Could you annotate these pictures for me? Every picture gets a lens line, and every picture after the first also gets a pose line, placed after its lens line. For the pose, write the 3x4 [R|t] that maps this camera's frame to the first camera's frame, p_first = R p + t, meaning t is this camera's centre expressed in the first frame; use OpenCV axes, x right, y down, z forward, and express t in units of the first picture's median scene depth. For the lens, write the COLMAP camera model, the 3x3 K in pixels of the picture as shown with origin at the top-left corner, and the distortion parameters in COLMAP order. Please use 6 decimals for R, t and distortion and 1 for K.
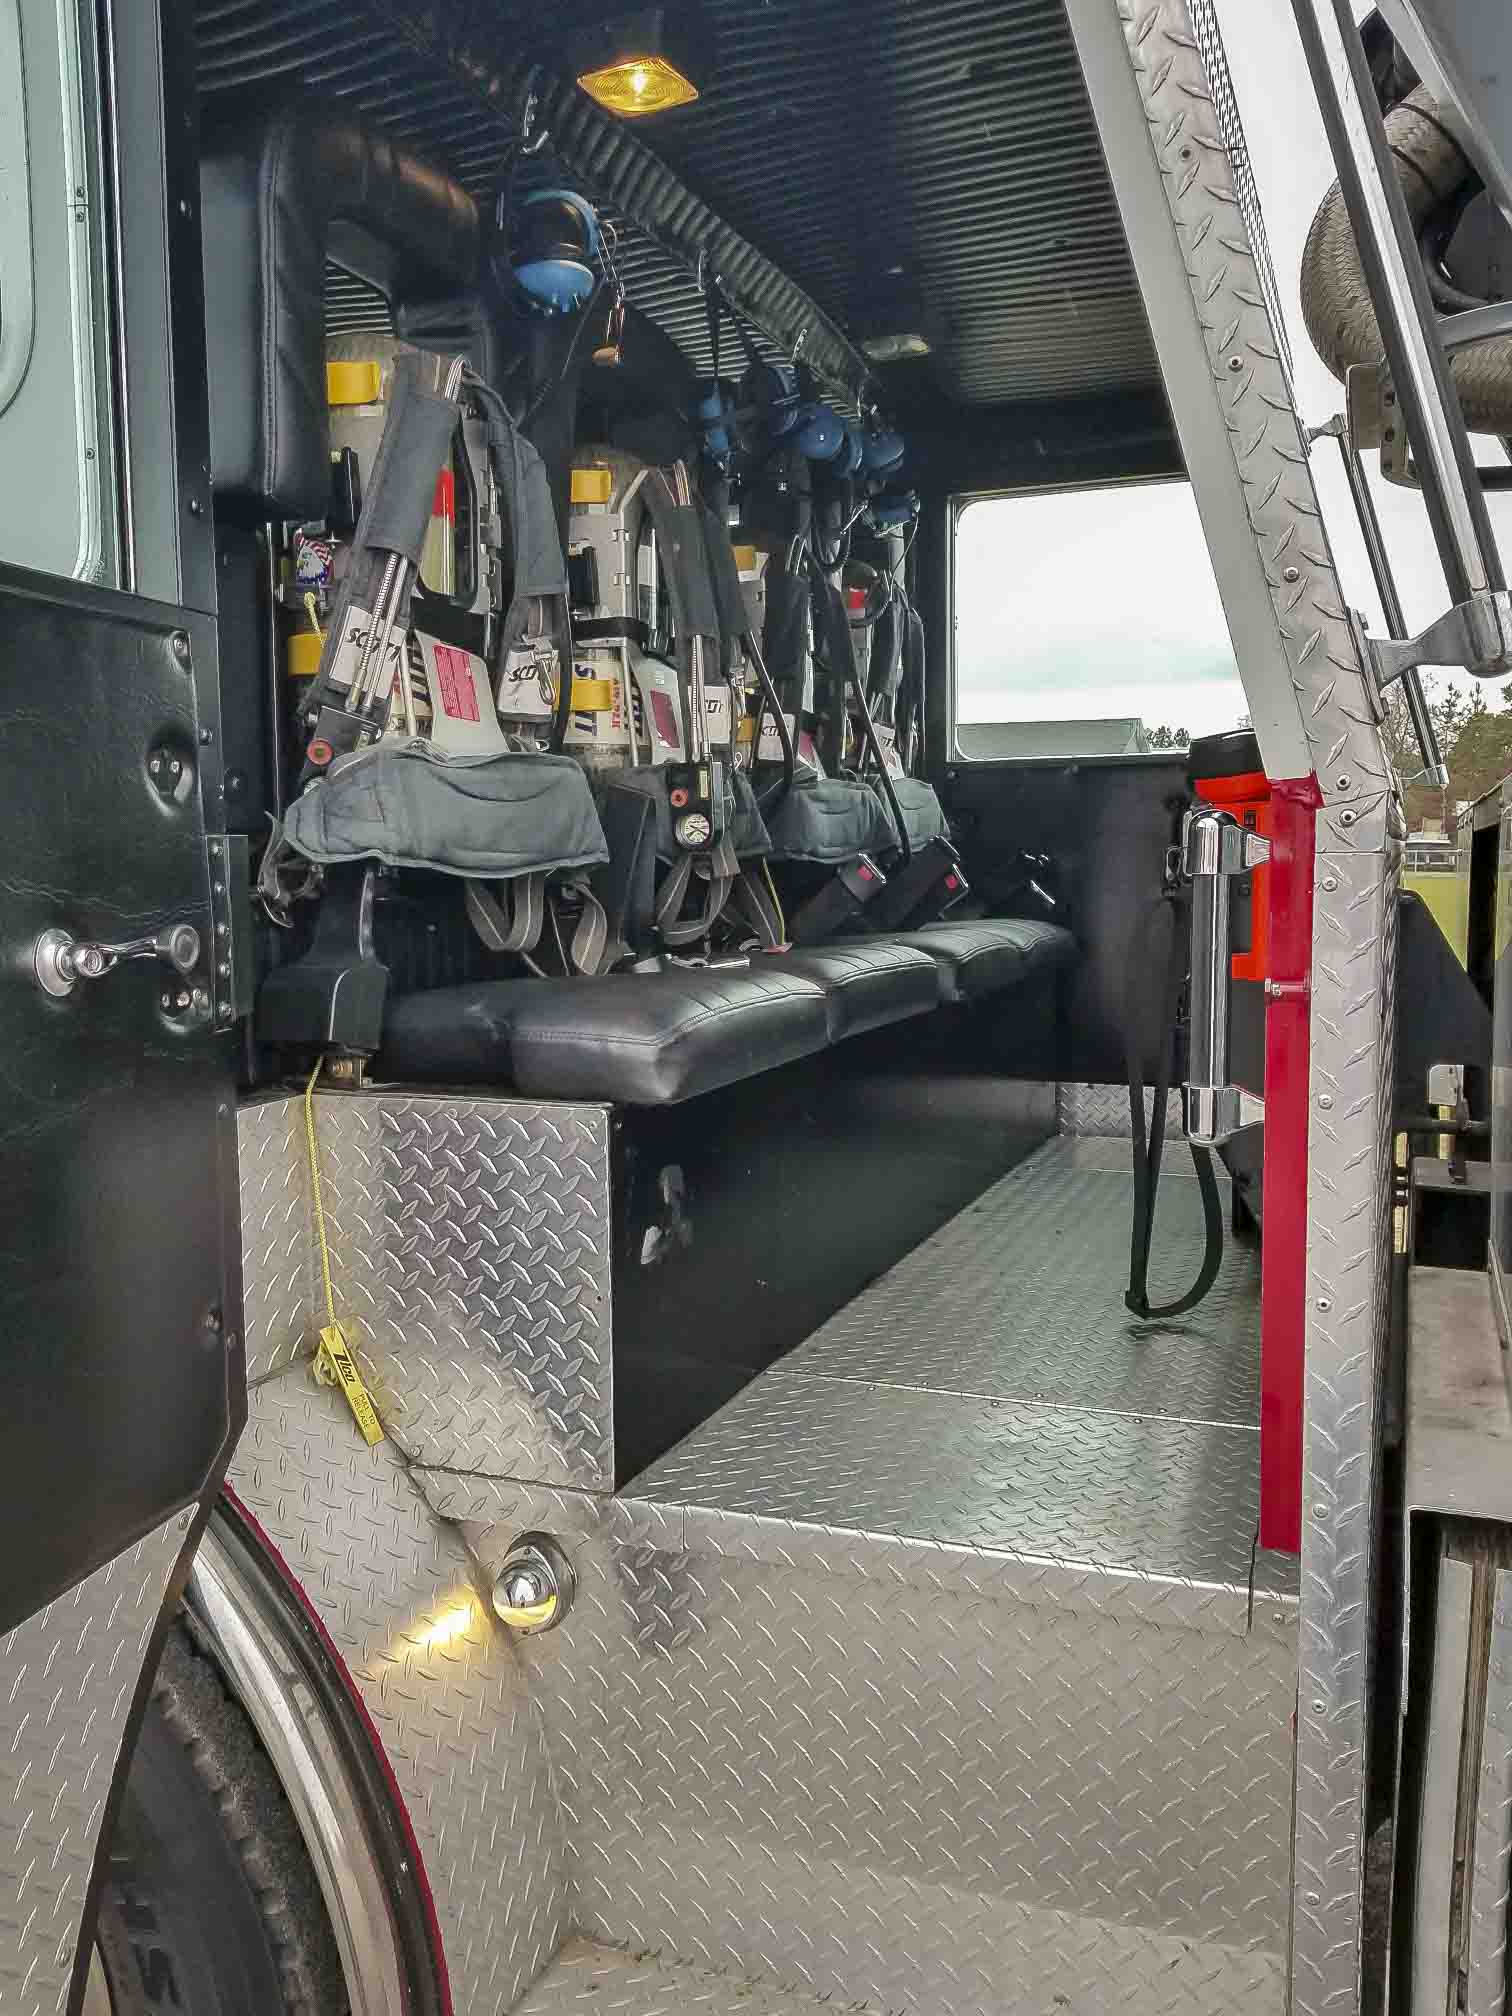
lens RADIAL K [[1696.0, 0, 756.0], [0, 1696.0, 1008.0], [0, 0, 1]] dist [-0.005647, 0.000405]
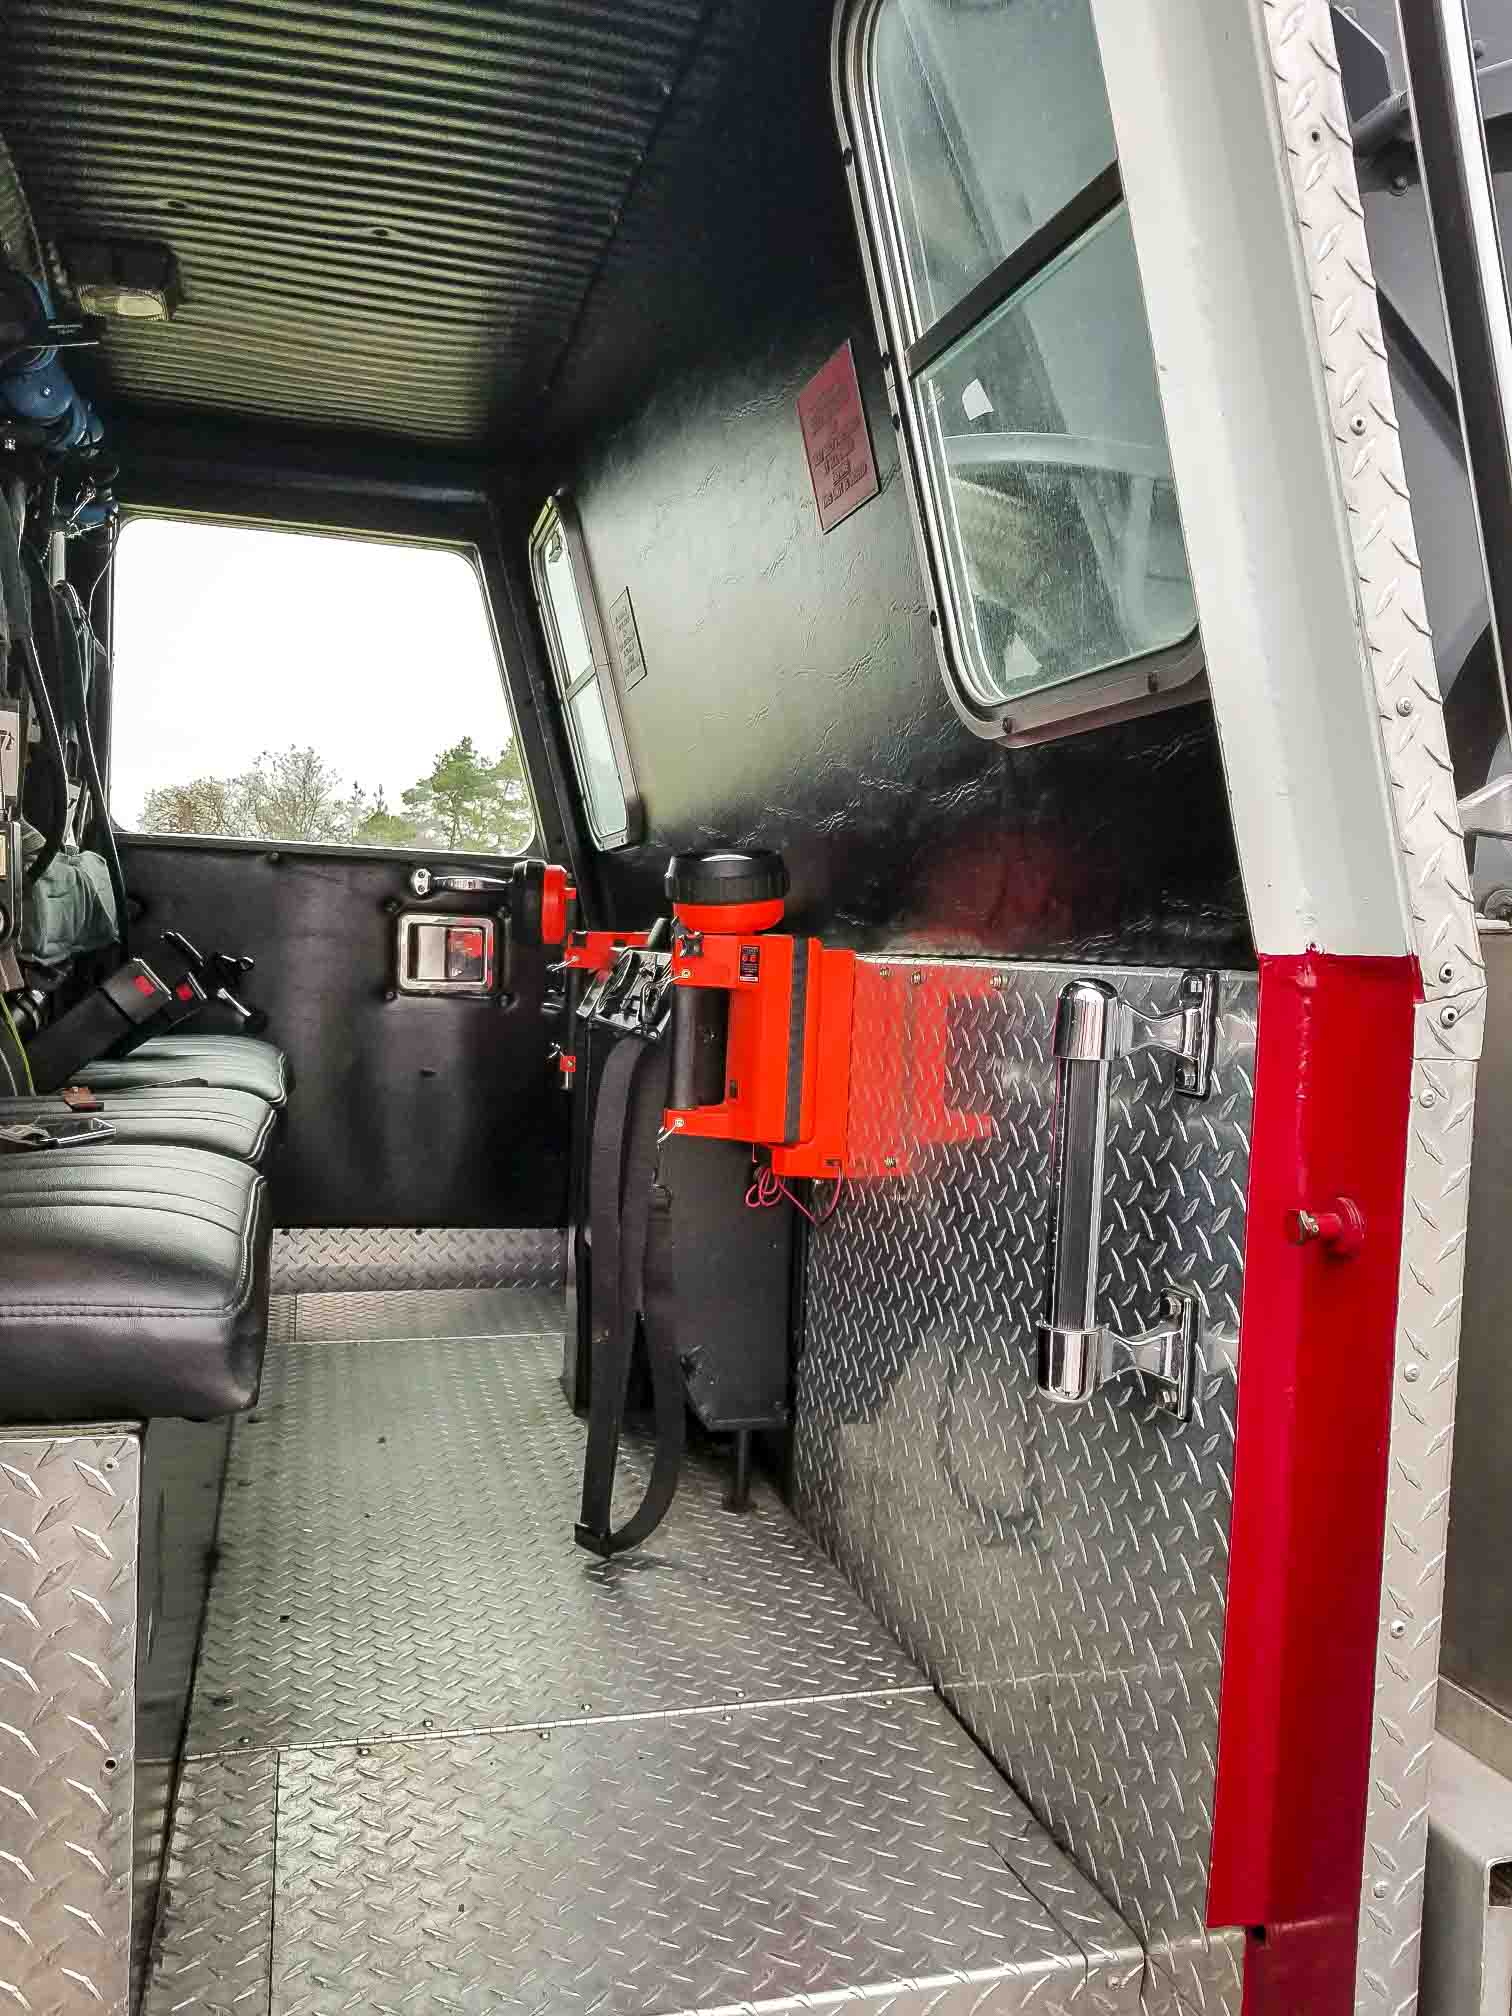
lens RADIAL K [[1629.2, 0, 756.0], [0, 1629.2, 1008.0], [0, 0, 1]] dist [-0.004295, -0.005922]
pose [[0.767834, 0.023597, 0.640214, -0.223870], [0.003005, 0.999178, -0.040431, -0.048665], [-0.640642, 0.032968, 0.767132, 0.348728]]
